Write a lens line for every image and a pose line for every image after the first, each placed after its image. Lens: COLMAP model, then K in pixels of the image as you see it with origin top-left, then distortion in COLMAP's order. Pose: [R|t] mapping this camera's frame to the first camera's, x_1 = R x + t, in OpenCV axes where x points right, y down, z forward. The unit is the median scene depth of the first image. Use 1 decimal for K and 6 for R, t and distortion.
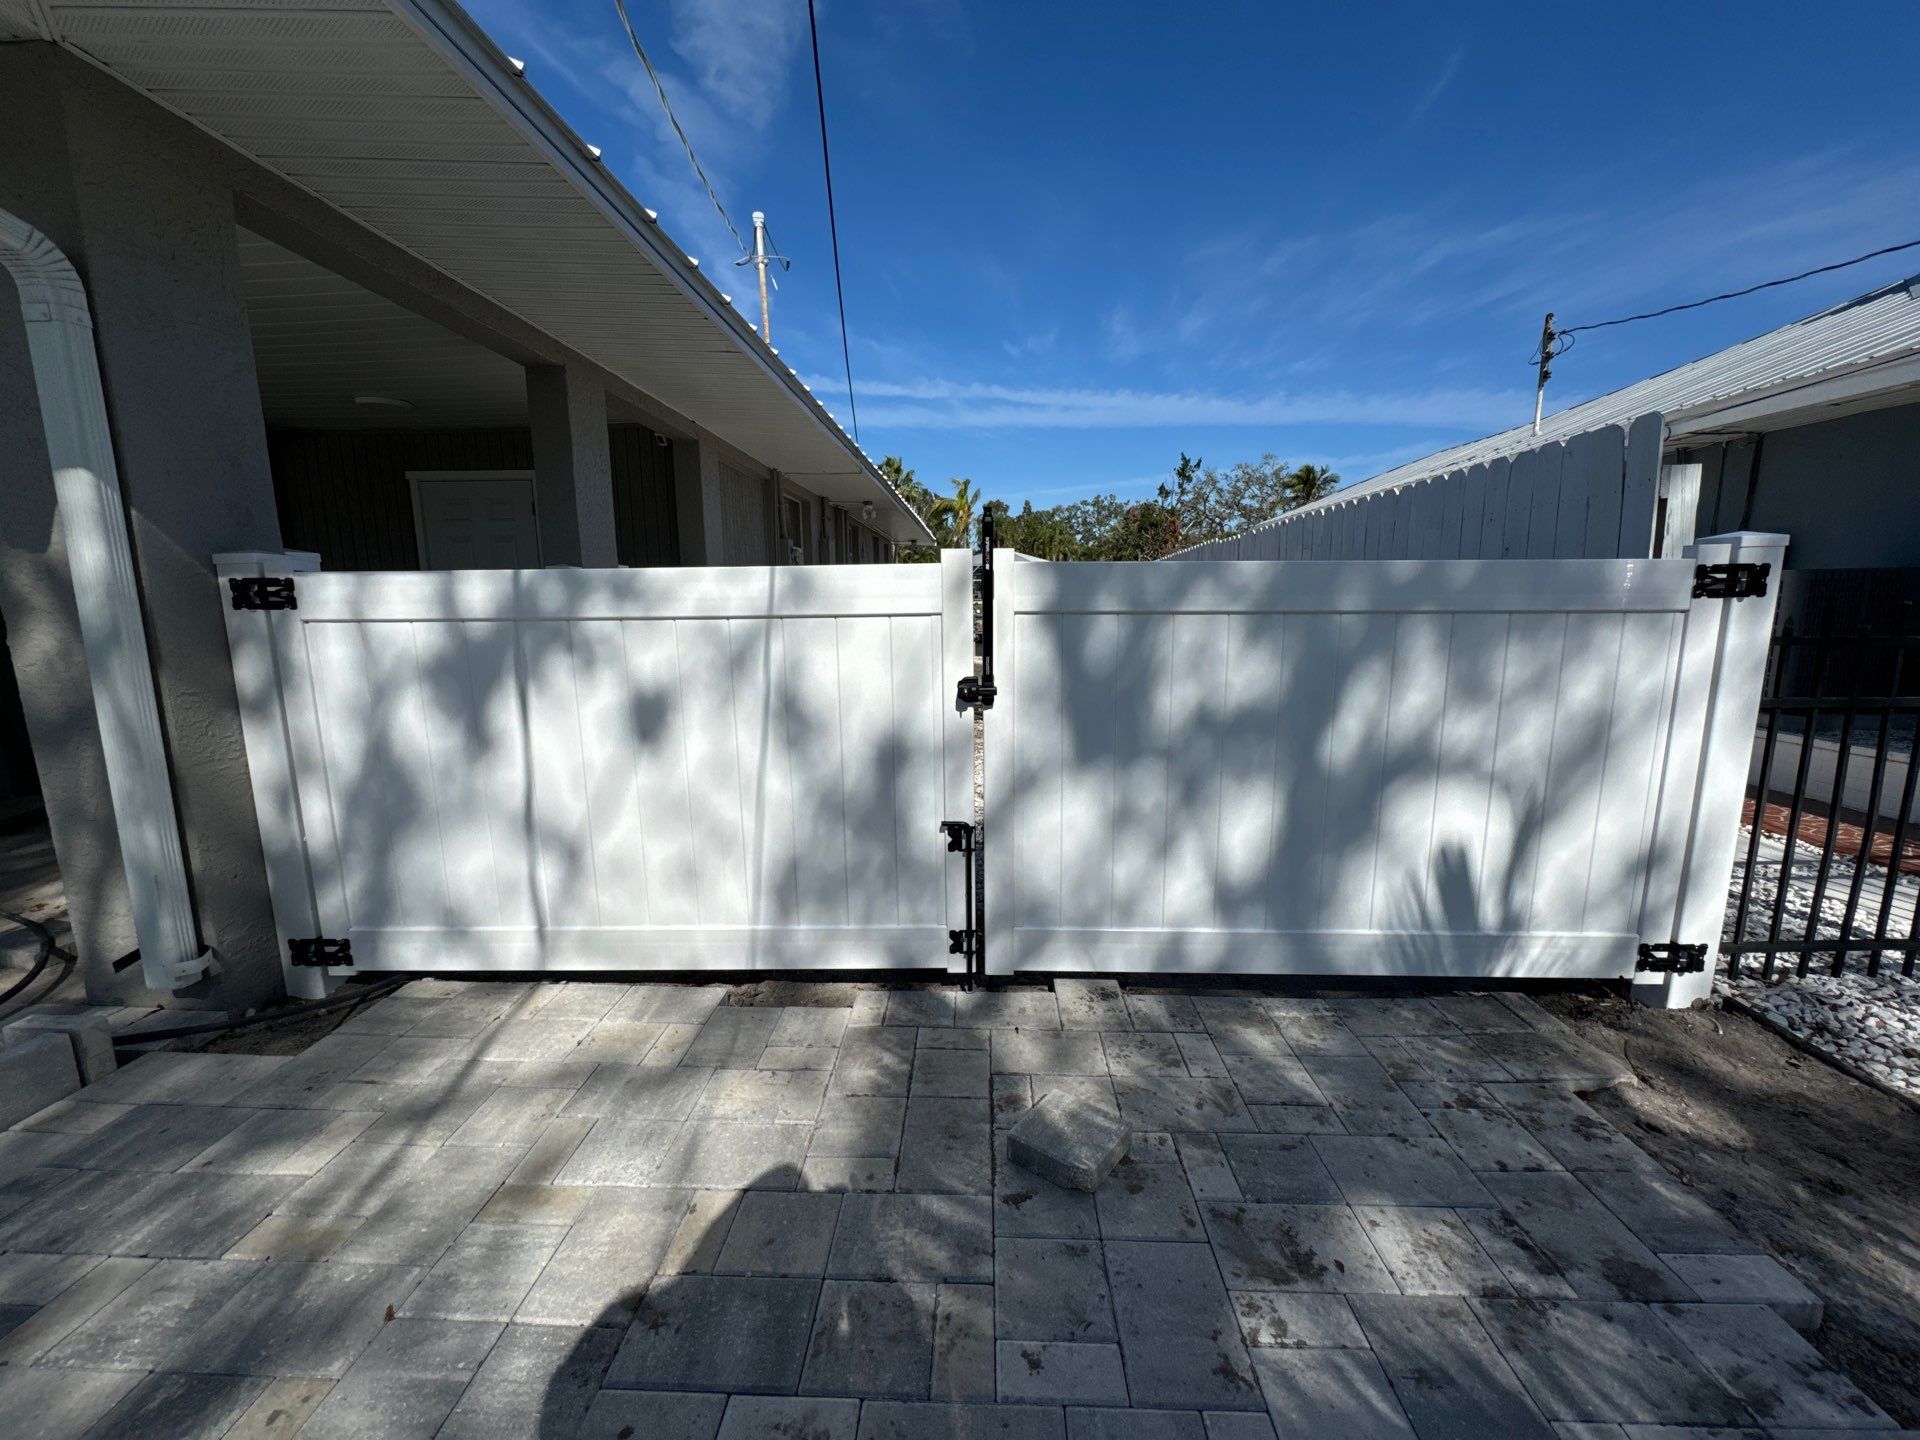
lens RADIAL K [[772.6, 0, 954.1], [0, 772.6, 721.8], [0, 0, 1]] dist [-0.002647, -0.000287]
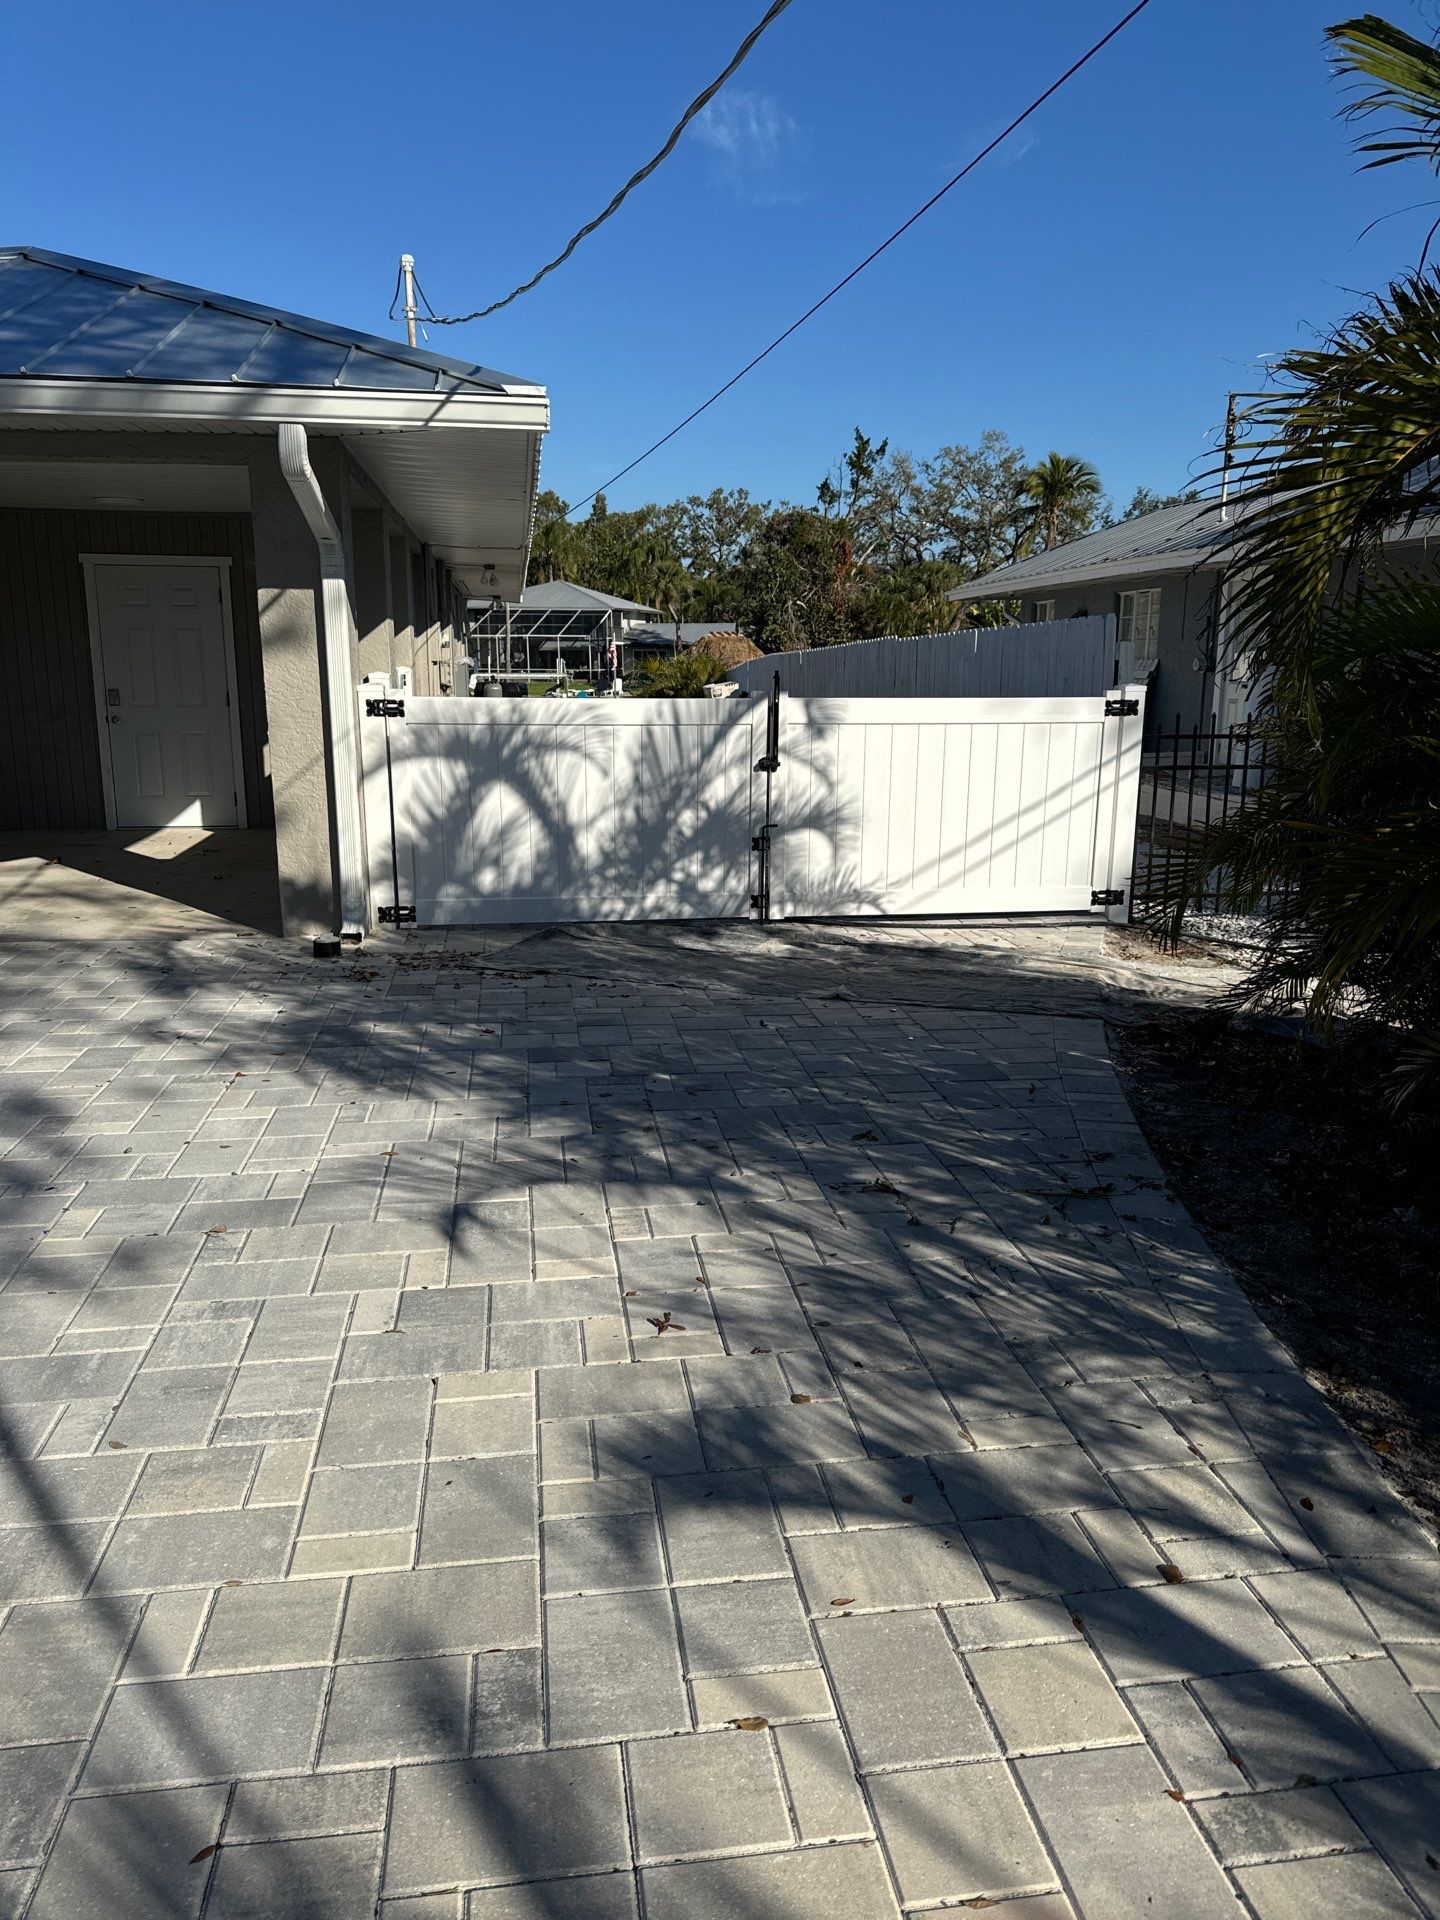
lens RADIAL K [[1340.4, 0, 718.9], [0, 1340.4, 996.9], [0, 0, 1]] dist [0.004653, 0.000650]
pose [[0.983025, -0.030866, 0.180859, -0.691366], [0.015587, 0.996233, 0.085300, 0.247563], [-0.182810, -0.081033, 0.979803, -2.222629]]
